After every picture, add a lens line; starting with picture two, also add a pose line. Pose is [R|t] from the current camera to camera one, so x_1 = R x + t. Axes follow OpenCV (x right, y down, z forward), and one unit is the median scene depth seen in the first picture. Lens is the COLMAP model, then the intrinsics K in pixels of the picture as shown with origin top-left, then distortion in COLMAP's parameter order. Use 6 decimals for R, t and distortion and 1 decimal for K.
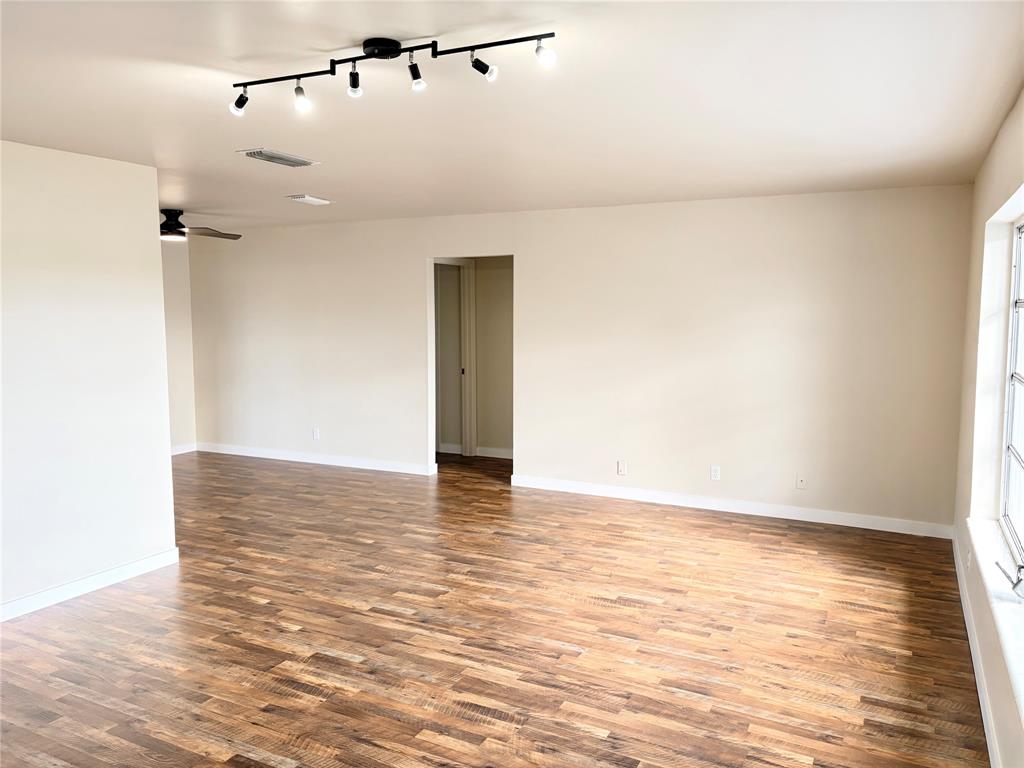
lens RADIAL K [[771.1, 0, 507.9], [0, 771.1, 386.6], [0, 0, 1]] dist [0.041194, -0.037921]
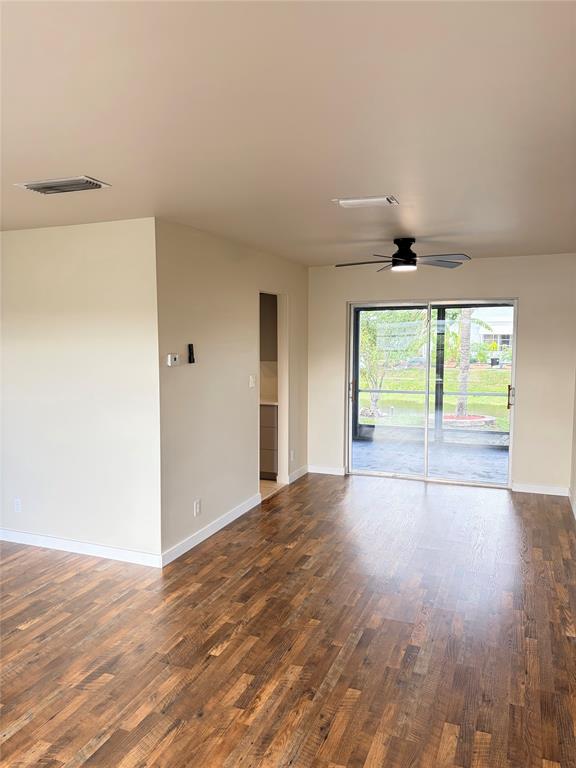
lens RADIAL K [[578.3, 0, 284.6], [0, 578.3, 382.4], [0, 0, 1]] dist [0.041194, -0.037921]
pose [[0.090439, 0.085488, -0.992226, 0.499111], [-0.095752, 0.992440, 0.076779, -0.151030], [0.991288, 0.088064, 0.097940, 1.332481]]
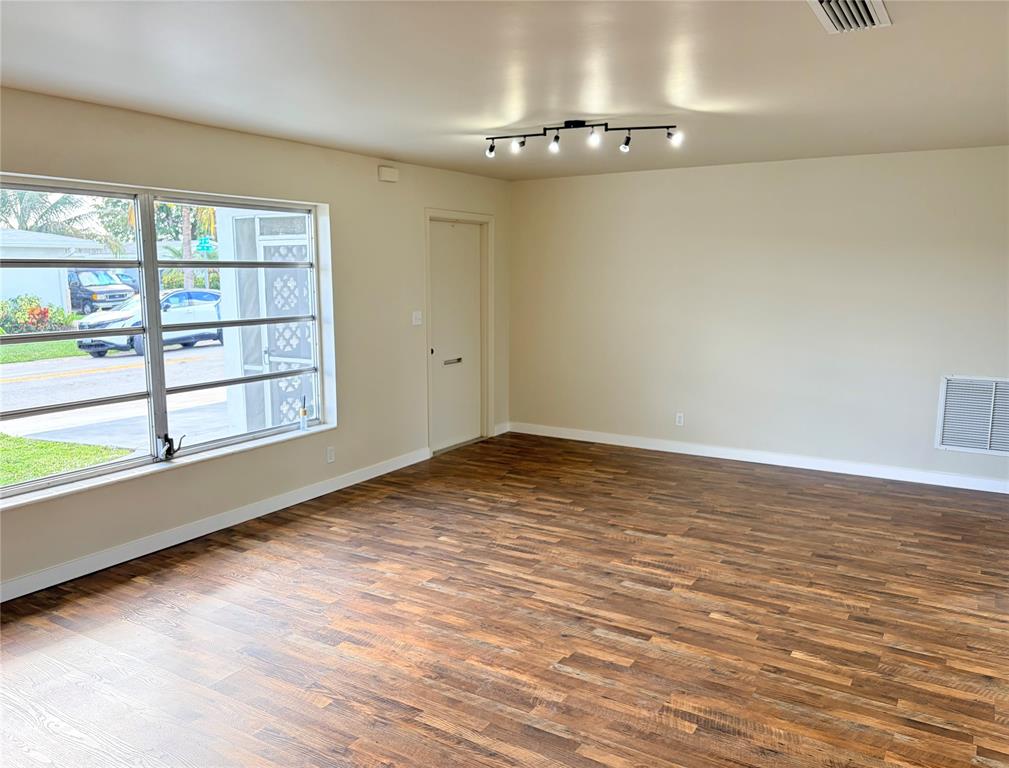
lens RADIAL K [[798.3, 0, 496.5], [0, 798.3, 384.4], [0, 0, 1]] dist [0.041074, -0.012596]
pose [[-0.996966, -0.010690, 0.077098, -0.081904], [0.008309, 0.970248, 0.241970, -0.188506], [-0.077391, 0.241876, -0.967216, 1.853010]]
